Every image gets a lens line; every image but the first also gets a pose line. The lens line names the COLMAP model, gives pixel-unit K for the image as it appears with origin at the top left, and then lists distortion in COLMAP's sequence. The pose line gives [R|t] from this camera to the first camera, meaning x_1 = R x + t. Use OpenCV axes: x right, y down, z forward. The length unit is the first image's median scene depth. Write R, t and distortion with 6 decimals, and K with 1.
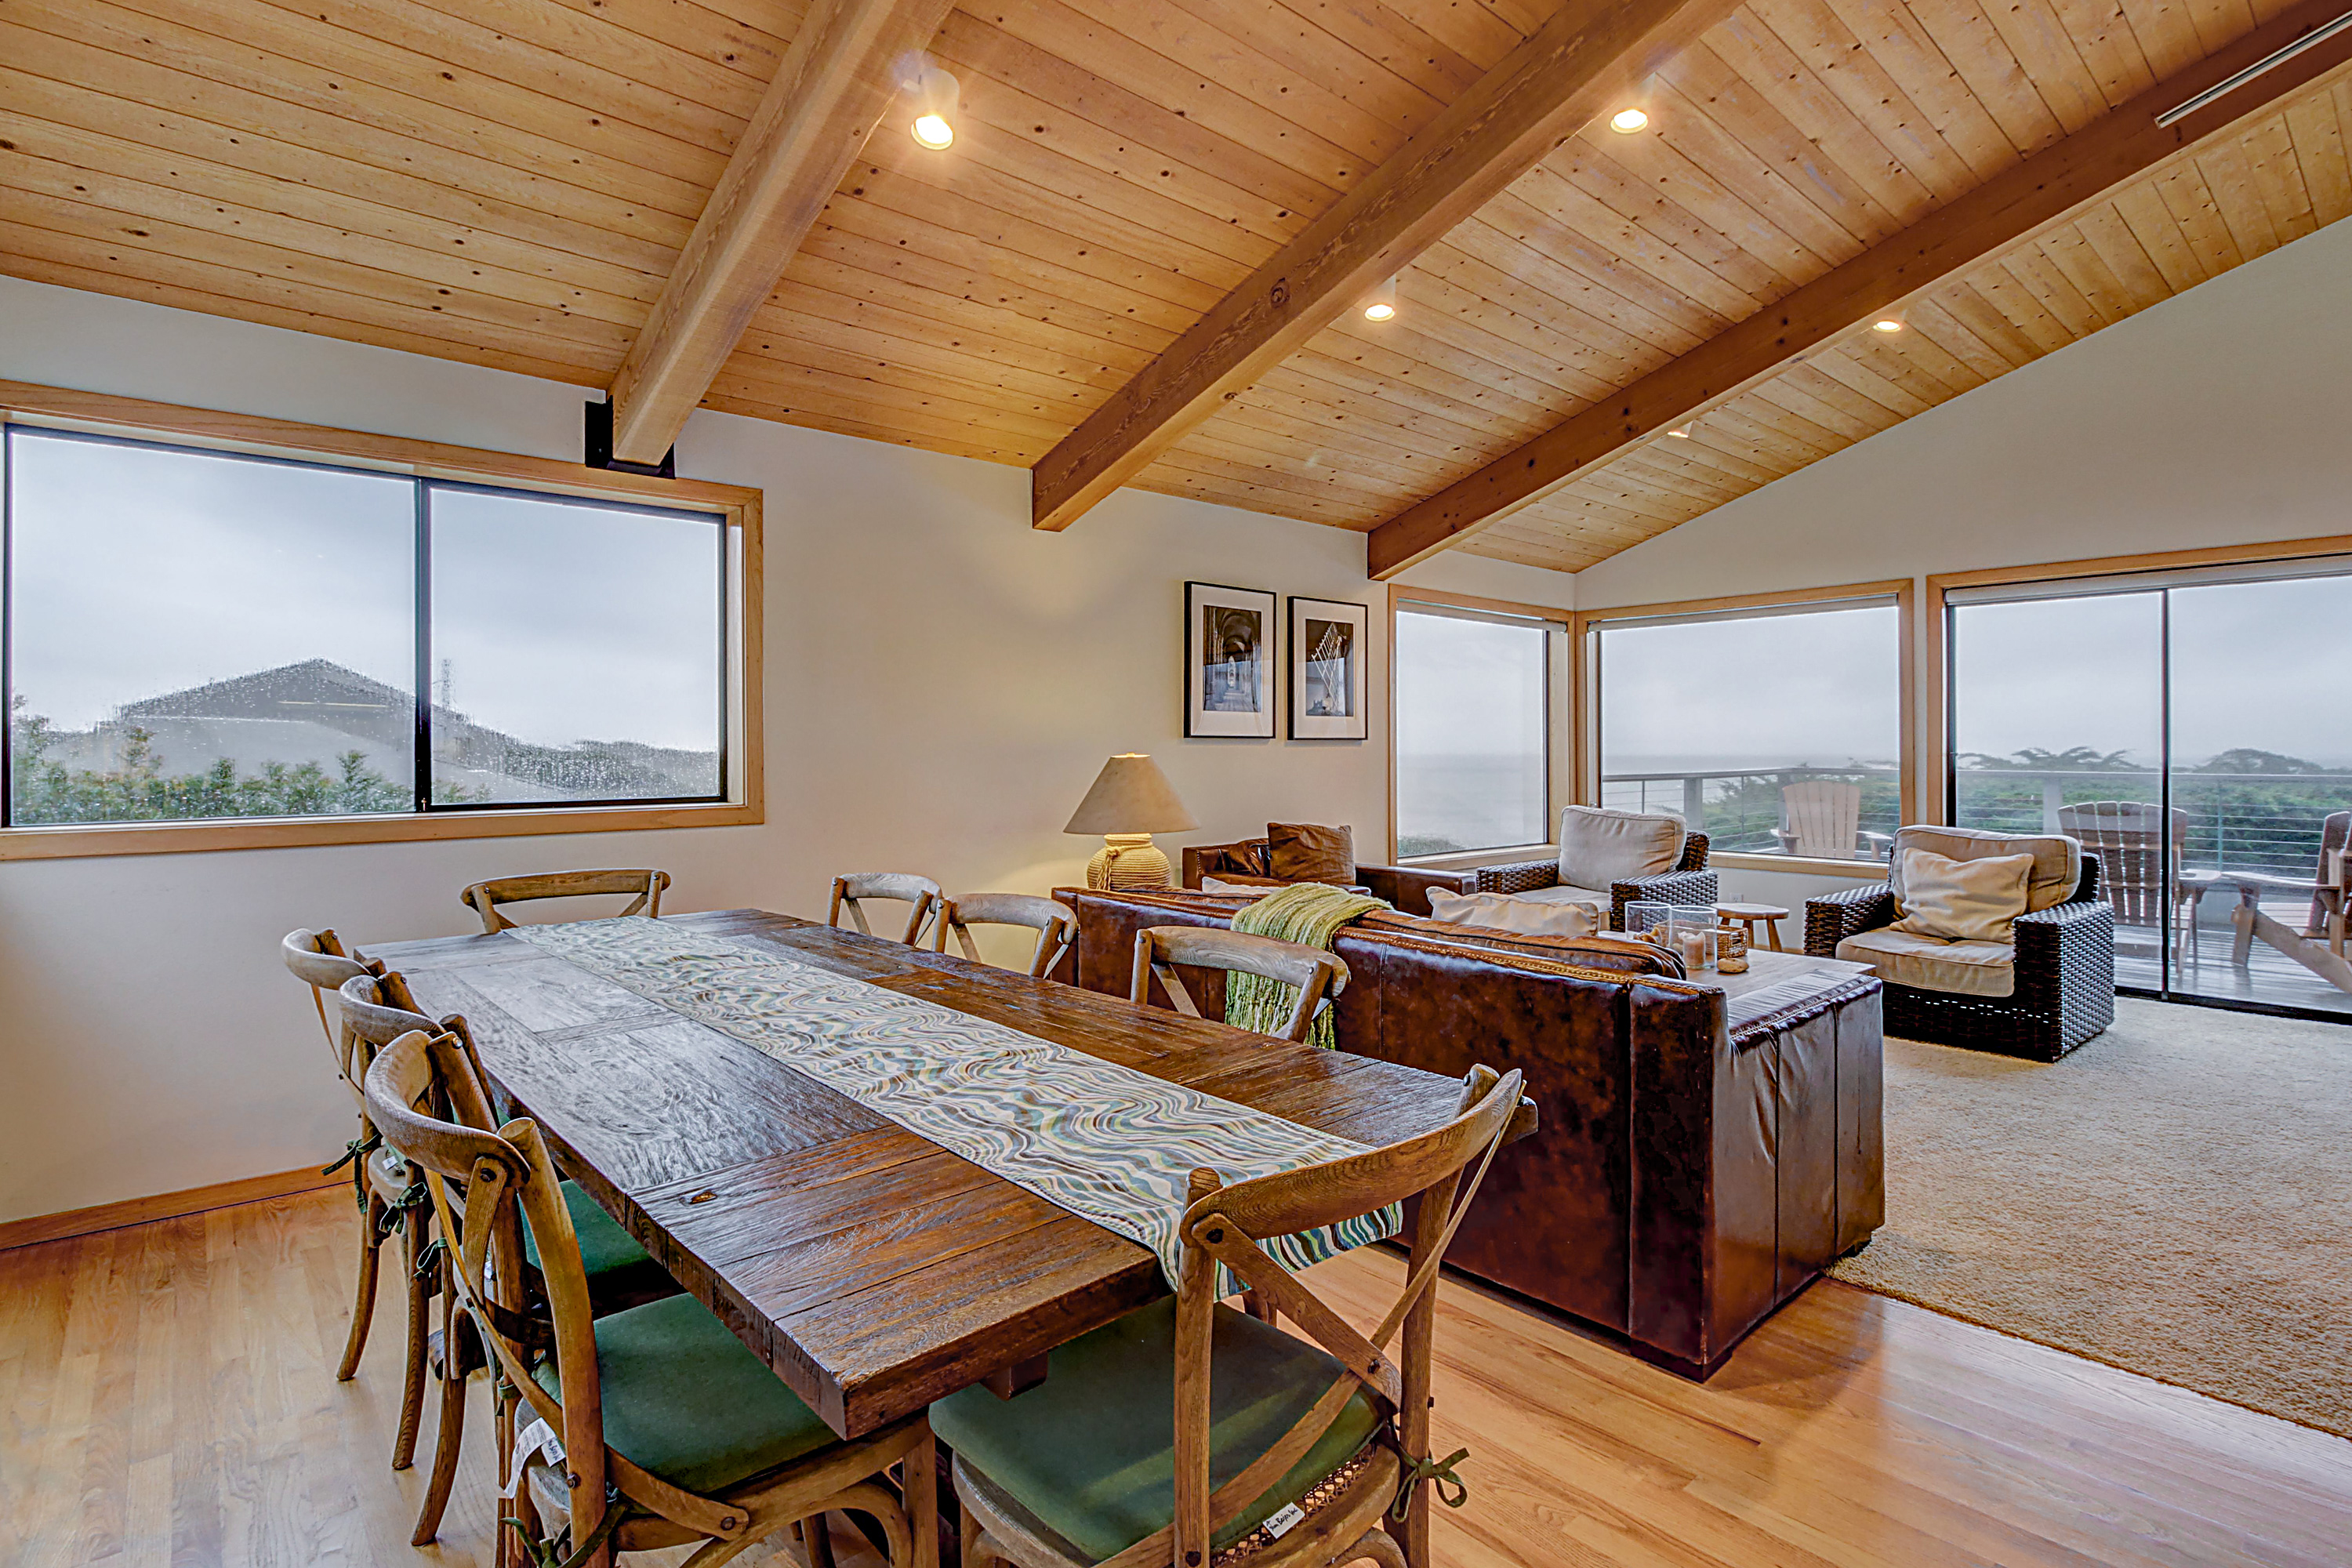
lens RADIAL K [[1130.6, 0, 1187.6], [0, 1130.6, 753.0], [0, 0, 1]] dist [0.028342, -0.013228]
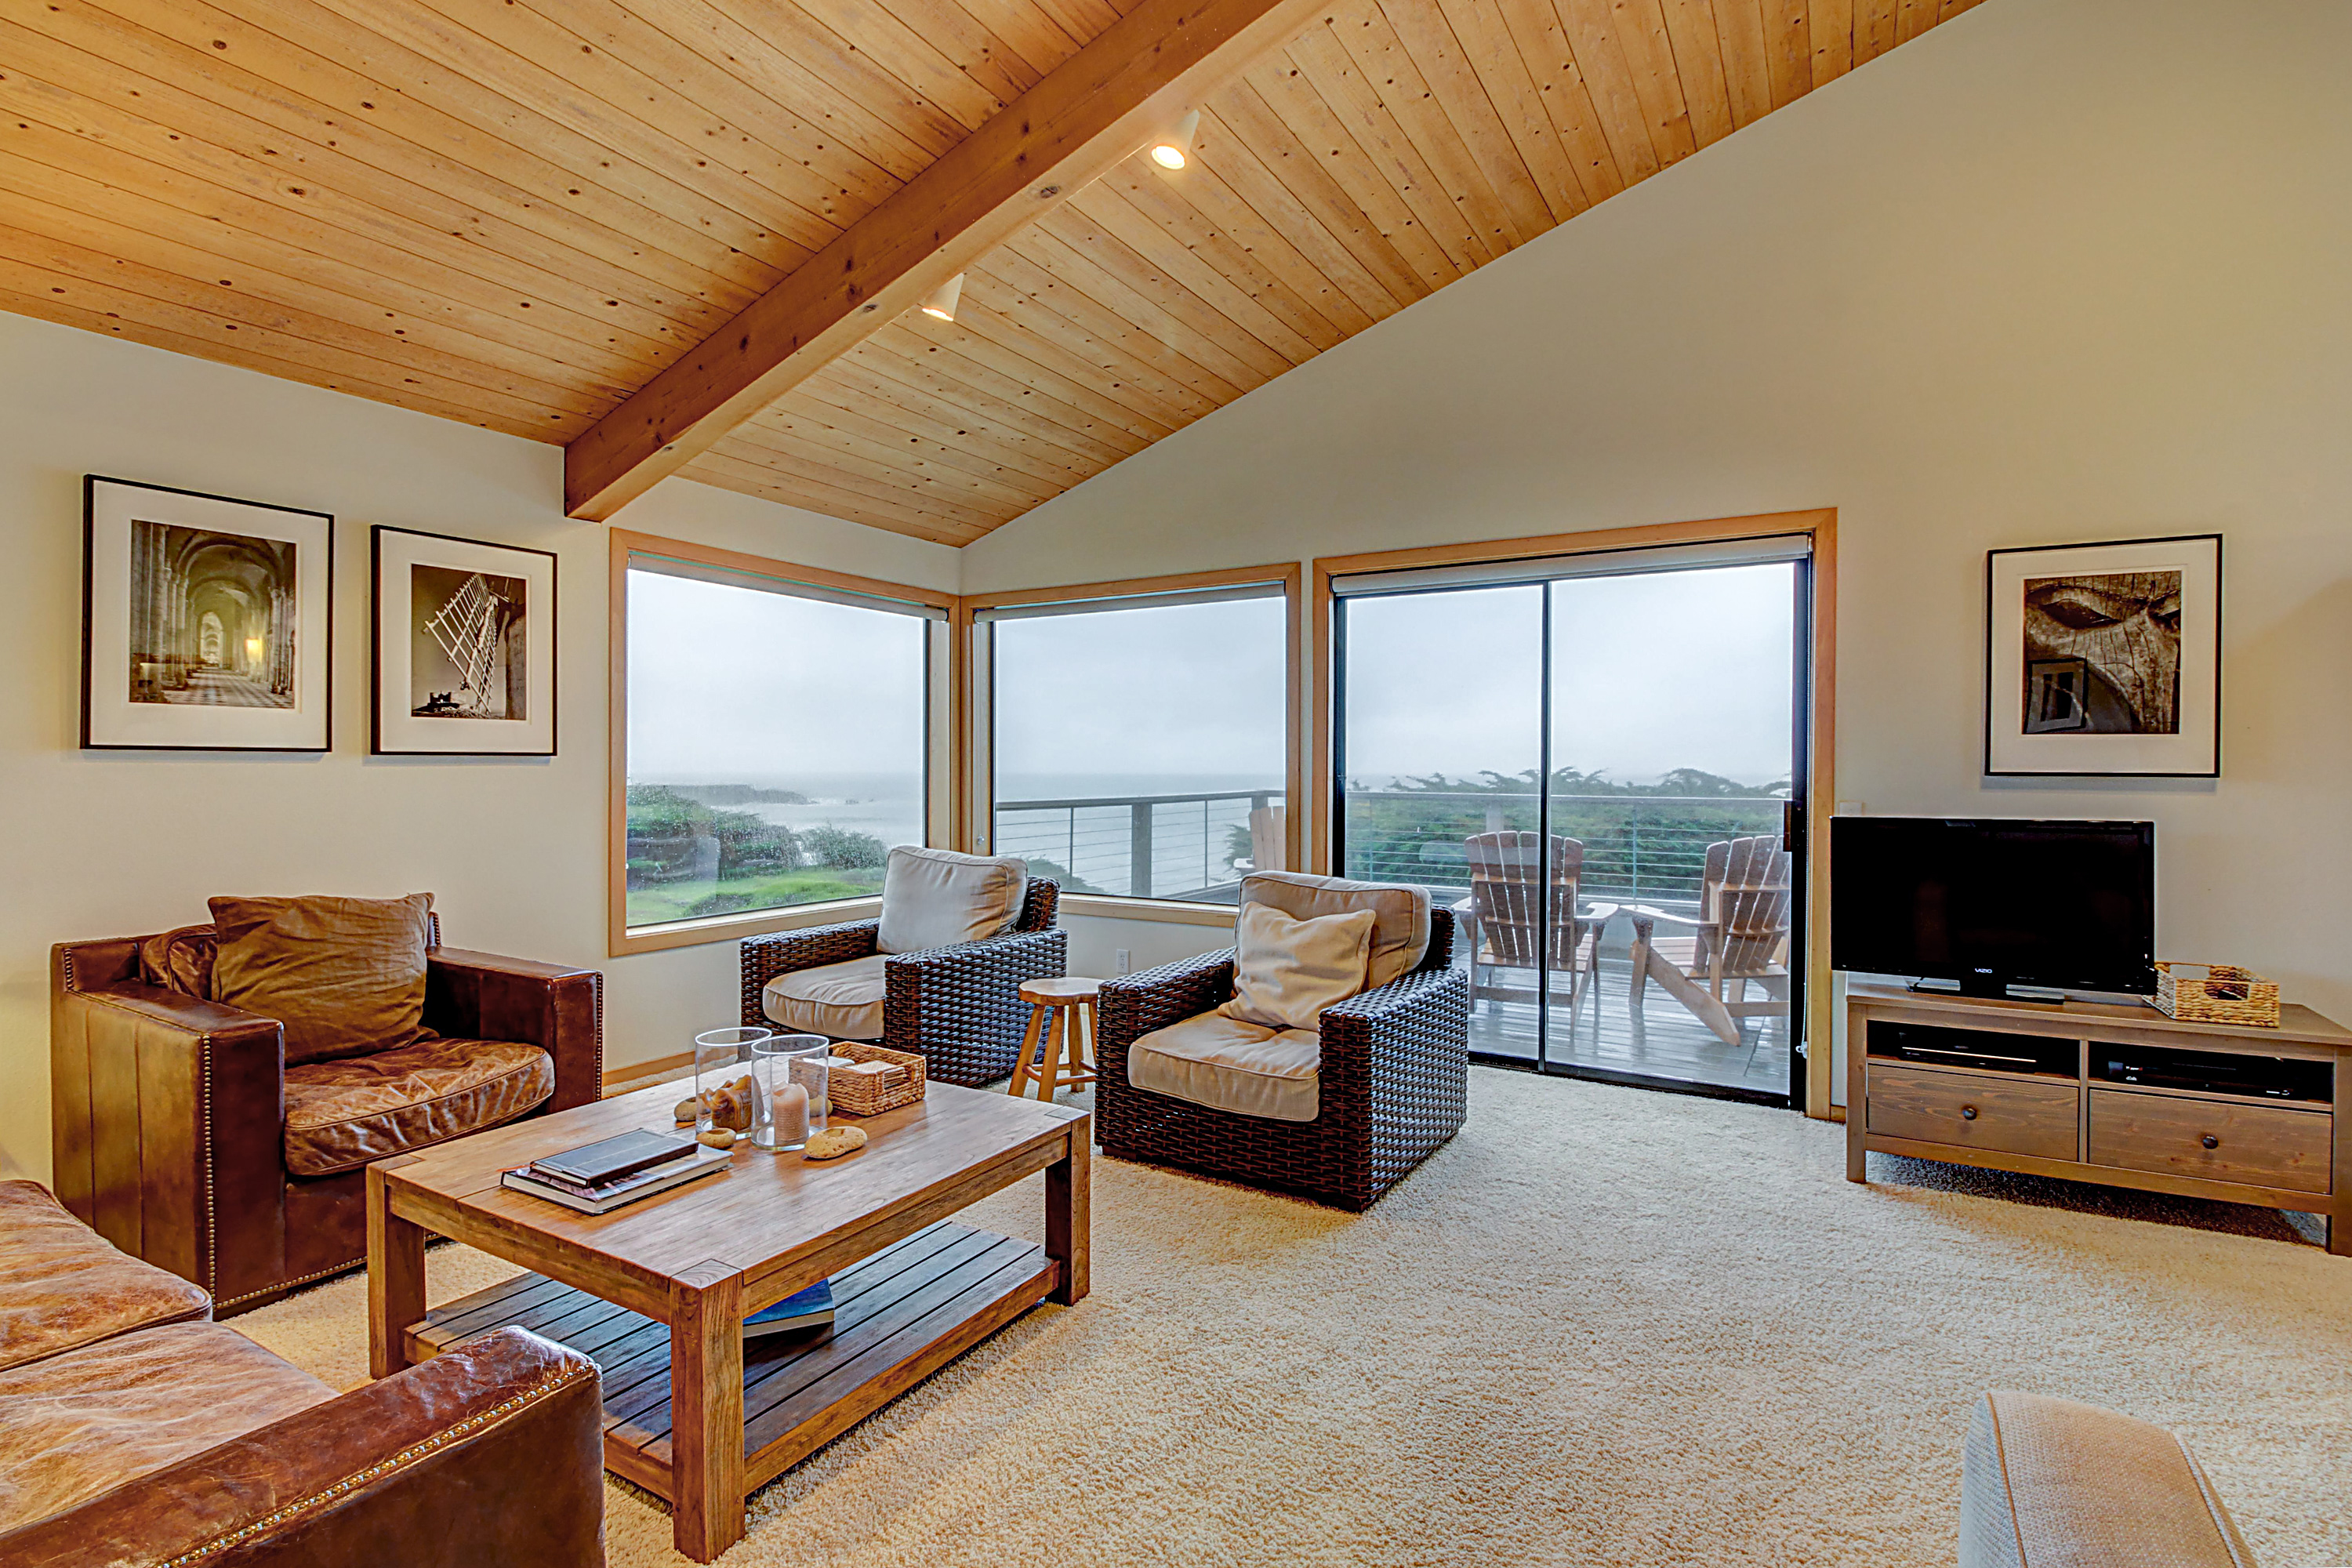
lens RADIAL K [[1130.6, 0, 1138.7], [0, 1130.6, 785.2], [0, 0, 1]] dist [0.028342, -0.013228]
pose [[0.960060, -0.001158, 0.279791, 0.330144], [-0.002401, 0.999921, 0.012377, -0.003508], [-0.279783, -0.012555, 0.959981, 0.281097]]
